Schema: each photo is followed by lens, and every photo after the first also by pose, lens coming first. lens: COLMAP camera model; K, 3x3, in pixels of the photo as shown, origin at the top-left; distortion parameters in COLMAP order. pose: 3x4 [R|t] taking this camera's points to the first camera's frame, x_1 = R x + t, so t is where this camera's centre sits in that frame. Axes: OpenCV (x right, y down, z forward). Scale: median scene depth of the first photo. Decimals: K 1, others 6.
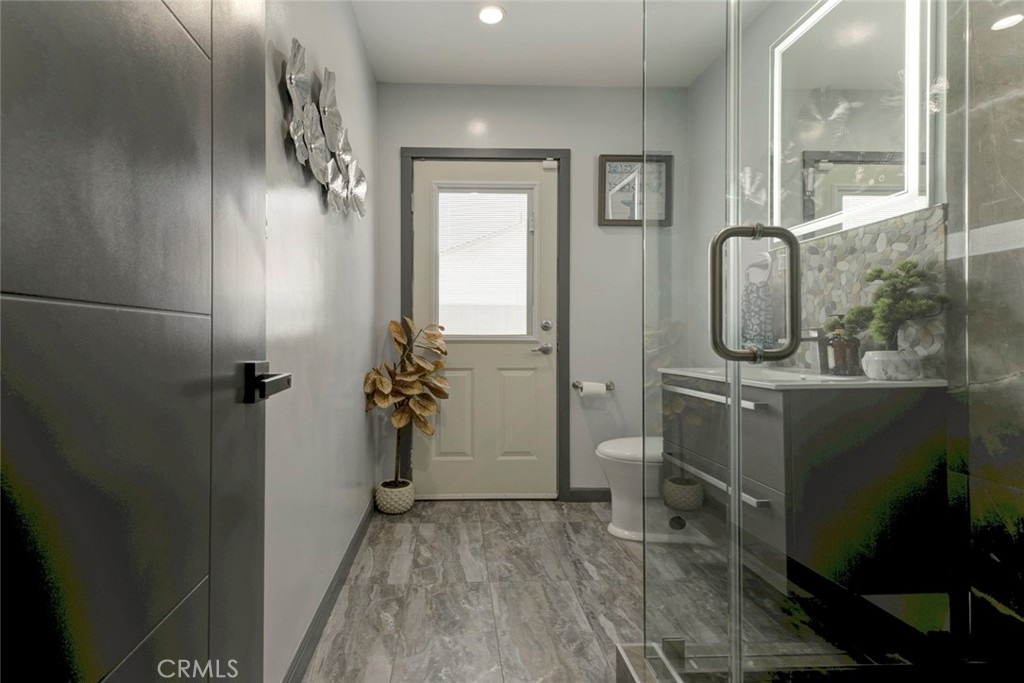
lens RADIAL K [[480.8, 0, 514.3], [0, 480.8, 344.7], [0, 0, 1]] dist [0.007394, -0.002726]
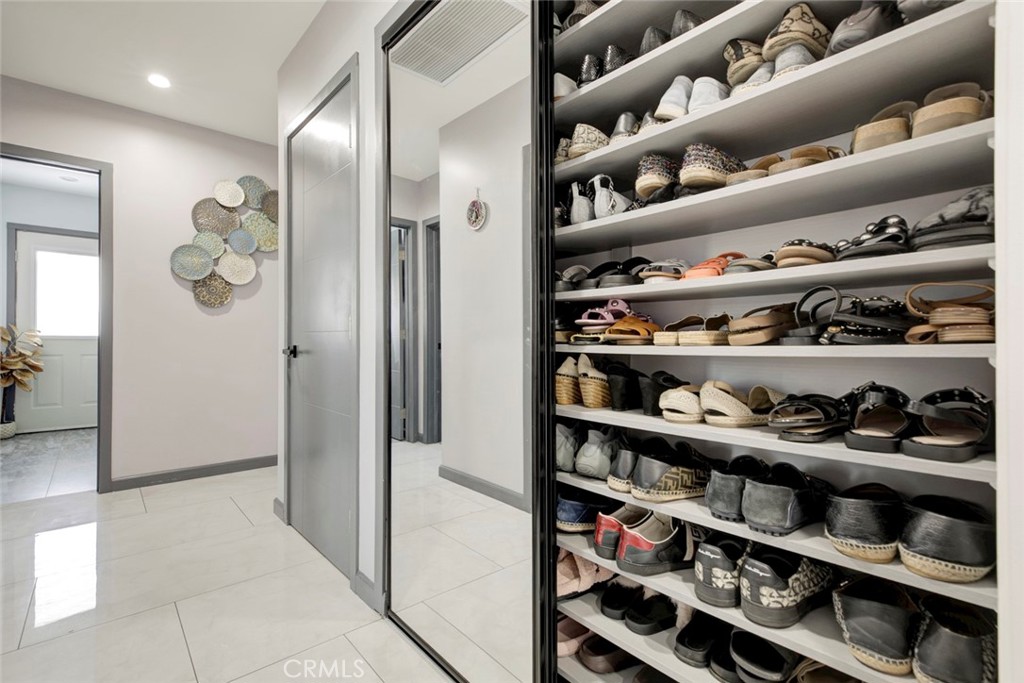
lens RADIAL K [[480.8, 0, 472.1], [0, 480.8, 347.7], [0, 0, 1]] dist [0.007394, -0.002726]
pose [[0.856068, 0.003071, 0.516854, 0.295654], [-0.002263, 0.999995, -0.002193, 0.025530], [-0.516858, 0.000707, 0.856071, -1.332410]]
